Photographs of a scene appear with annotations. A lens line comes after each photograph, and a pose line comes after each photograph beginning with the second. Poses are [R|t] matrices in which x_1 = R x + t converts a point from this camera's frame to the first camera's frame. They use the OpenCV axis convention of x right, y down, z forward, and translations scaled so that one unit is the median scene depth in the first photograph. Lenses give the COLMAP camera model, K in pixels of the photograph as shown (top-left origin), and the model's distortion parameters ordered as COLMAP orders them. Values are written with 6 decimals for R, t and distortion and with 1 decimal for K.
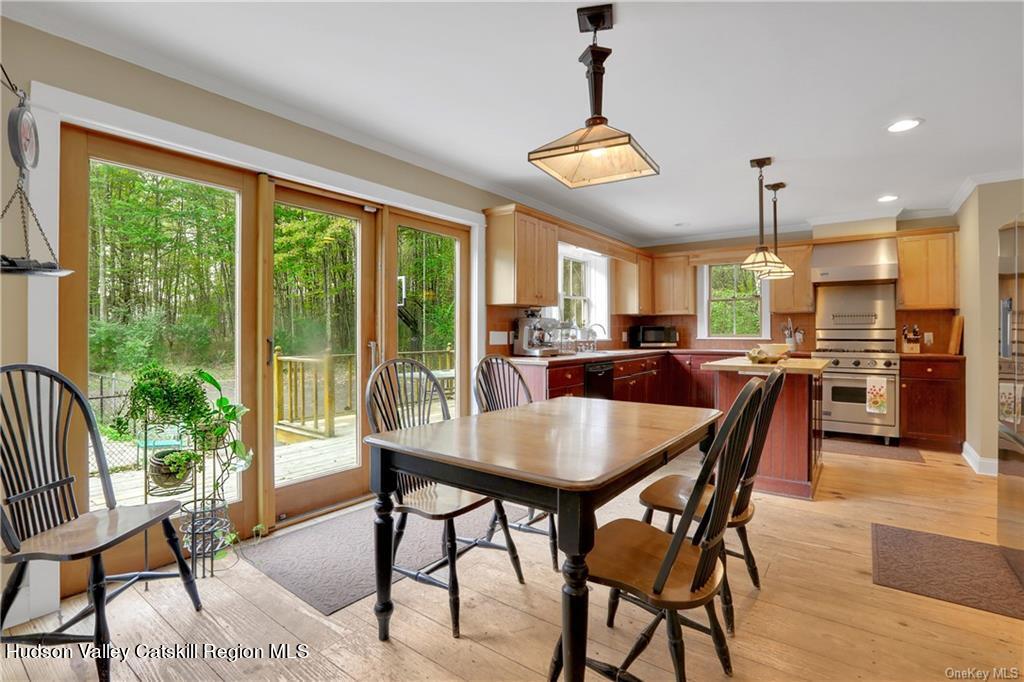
lens RADIAL K [[478.0, 0, 509.8], [0, 478.0, 333.1], [0, 0, 1]] dist [-0.032606, 0.006398]
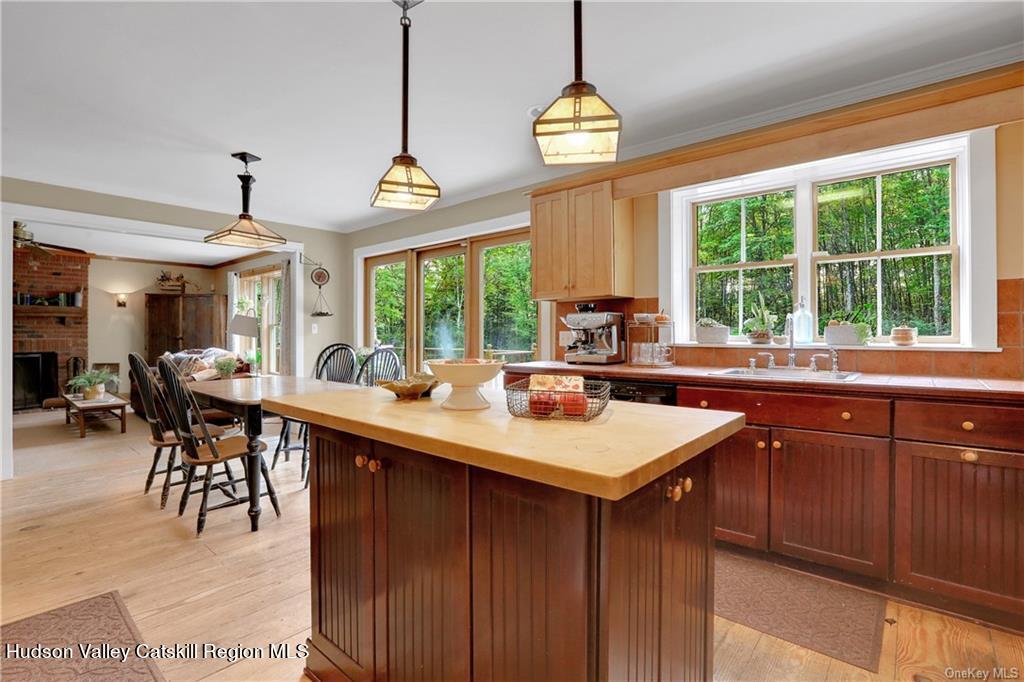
lens RADIAL K [[478.0, 0, 503.7], [0, 478.0, 335.4], [0, 0, 1]] dist [-0.032606, 0.006398]
pose [[-0.083007, 0.003112, -0.996544, 0.861371], [0.000485, 0.999995, 0.003082, 0.001766], [0.996549, -0.000228, -0.083008, 0.967792]]
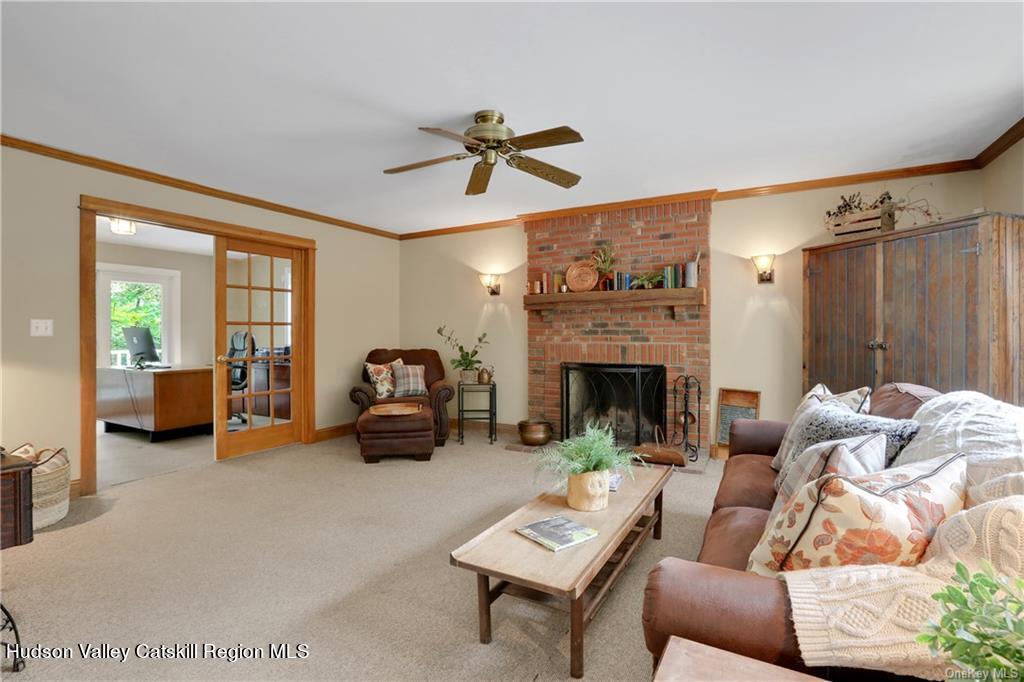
lens RADIAL K [[478.0, 0, 503.9], [0, 478.0, 333.8], [0, 0, 1]] dist [-0.032606, 0.006398]
pose [[-0.992628, 0.001963, -0.121186, -0.229994], [0.002486, 0.999988, -0.004164, 0.000888], [0.121176, -0.004435, -0.992621, 0.191524]]
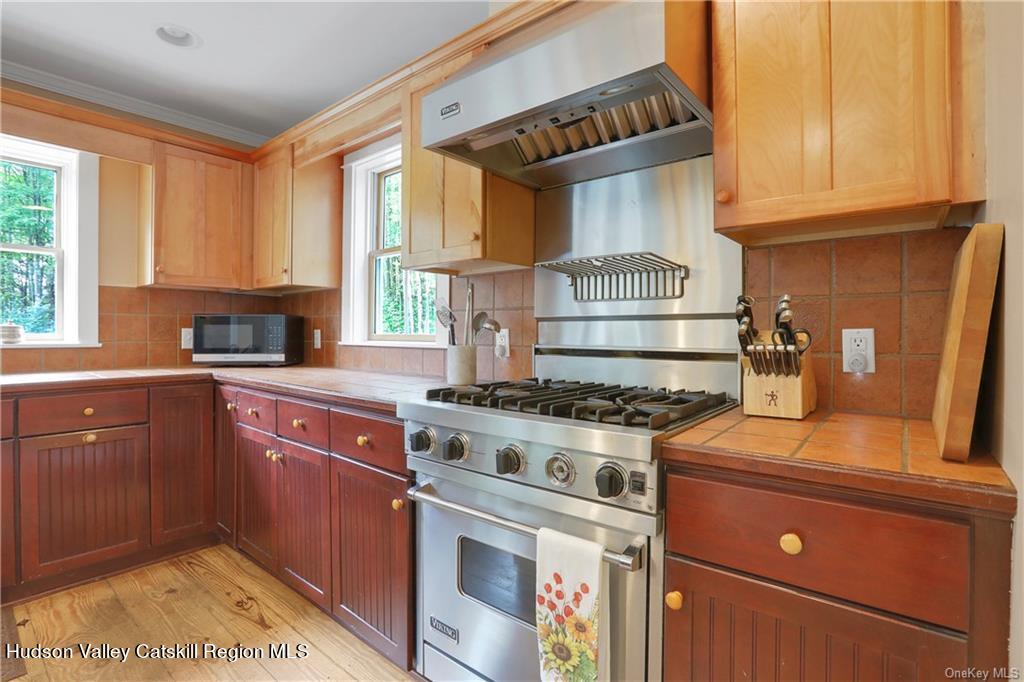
lens RADIAL K [[478.0, 0, 511.2], [0, 478.0, 333.8], [0, 0, 1]] dist [-0.032606, 0.006398]
pose [[0.998818, 0.002954, -0.048512, 0.868488], [-0.002845, 0.999993, 0.002308, 0.002001], [0.048518, -0.002167, 0.998820, 0.889391]]
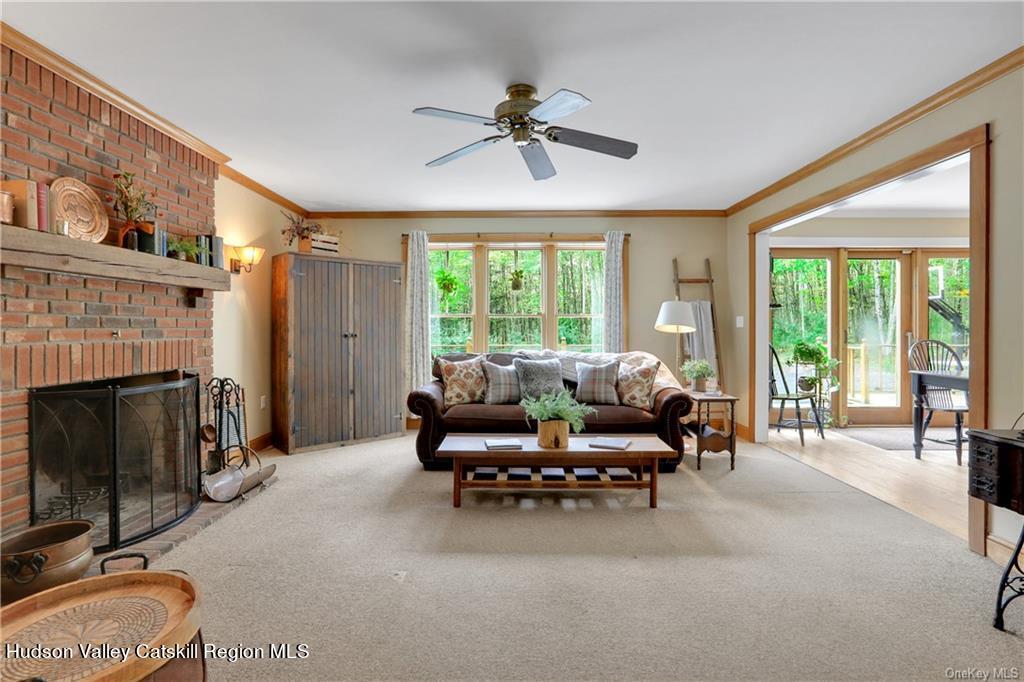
lens RADIAL K [[478.0, 0, 503.1], [0, 478.0, 325.1], [0, 0, 1]] dist [-0.032606, 0.006398]
pose [[0.559795, -0.004243, -0.828621, 0.204019], [0.000206, 0.999988, -0.004981, -0.000127], [0.828631, 0.002618, 0.559788, -0.817967]]
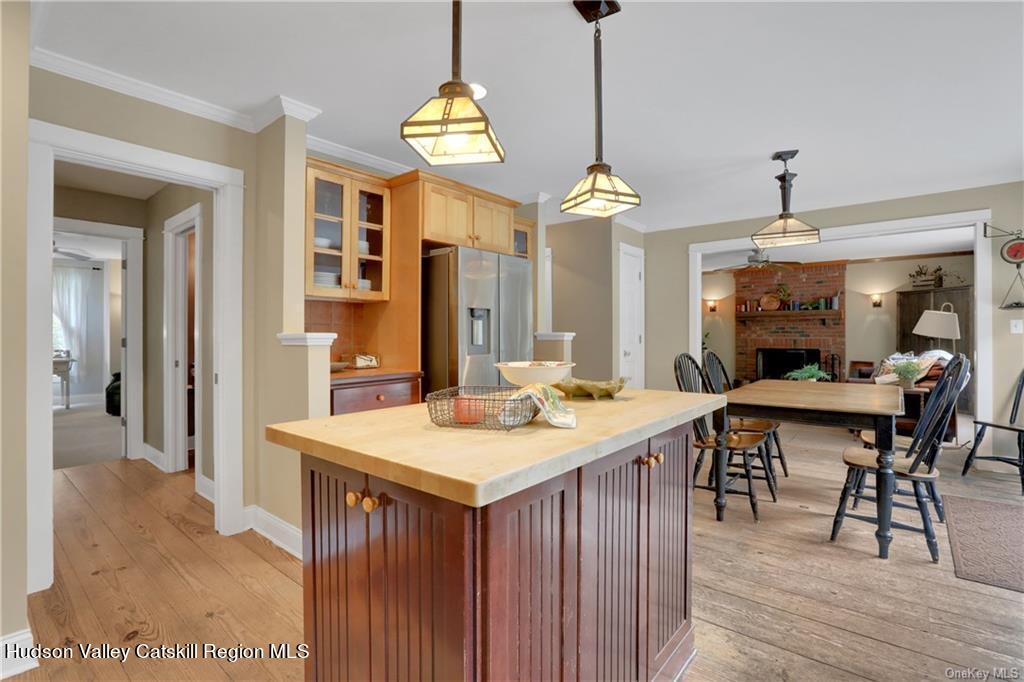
lens RADIAL K [[478.0, 0, 504.9], [0, 478.0, 334.4], [0, 0, 1]] dist [-0.032606, 0.006398]
pose [[-0.998207, 0.003359, 0.059755, 0.514850], [0.003343, 0.999994, -0.000361, 0.000056], [-0.059756, -0.000161, -0.998213, 1.288076]]
